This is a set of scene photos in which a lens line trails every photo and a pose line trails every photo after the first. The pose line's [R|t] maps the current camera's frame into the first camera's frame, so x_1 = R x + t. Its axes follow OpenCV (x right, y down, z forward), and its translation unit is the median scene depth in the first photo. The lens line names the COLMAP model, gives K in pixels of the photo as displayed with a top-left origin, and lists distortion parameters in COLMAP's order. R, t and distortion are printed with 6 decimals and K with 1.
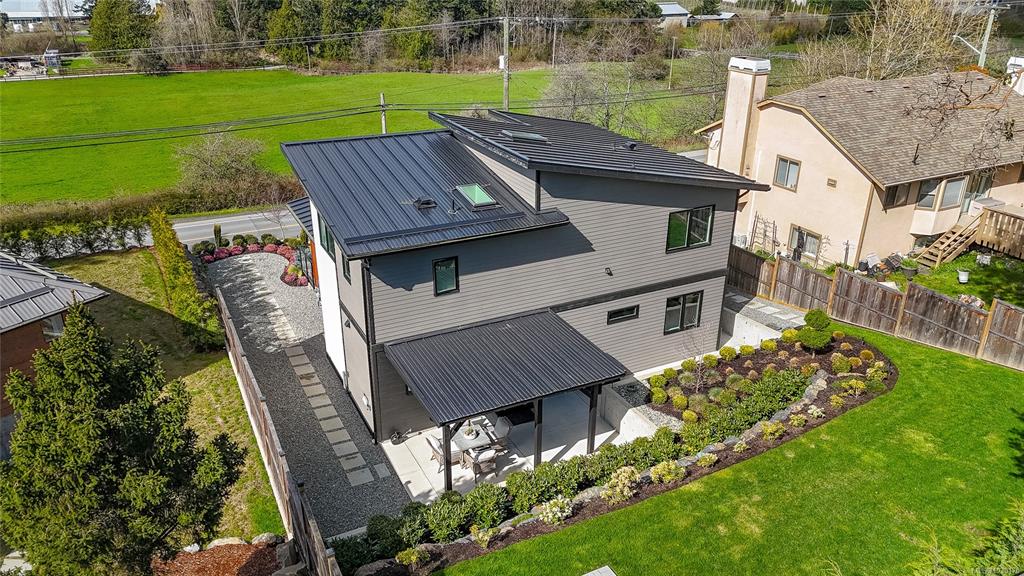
lens RADIAL K [[703.0, 0, 522.5], [0, 703.0, 289.3], [0, 0, 1]] dist [0.038519, 0.000285]
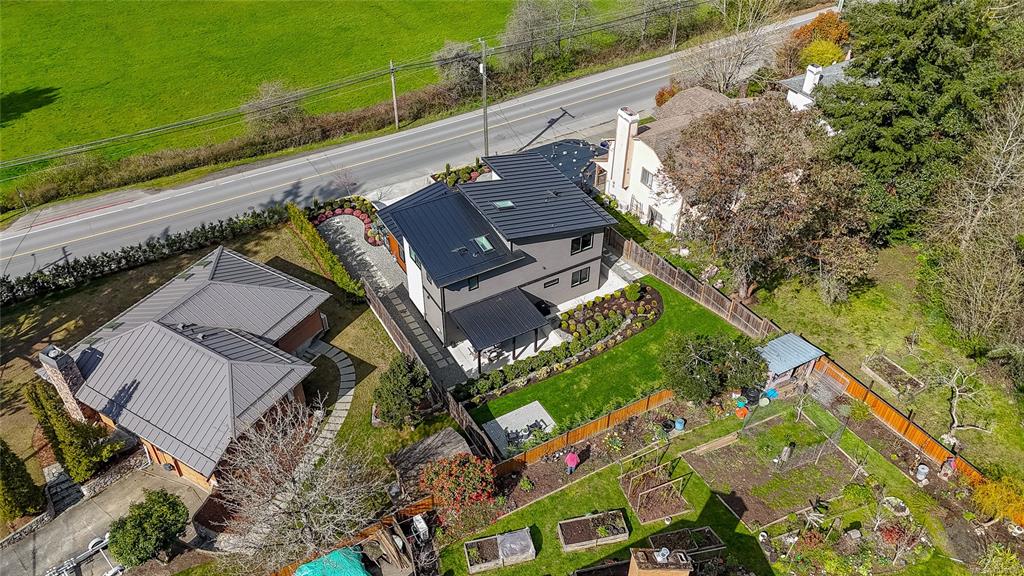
lens RADIAL K [[703.0, 0, 522.5], [0, 703.0, 289.3], [0, 0, 1]] dist [0.038519, 0.000285]
pose [[0.998607, -0.031199, 0.042549, -0.043085], [0.017790, 0.958312, 0.285169, -0.634274], [-0.049673, -0.284015, 0.957532, -1.208810]]
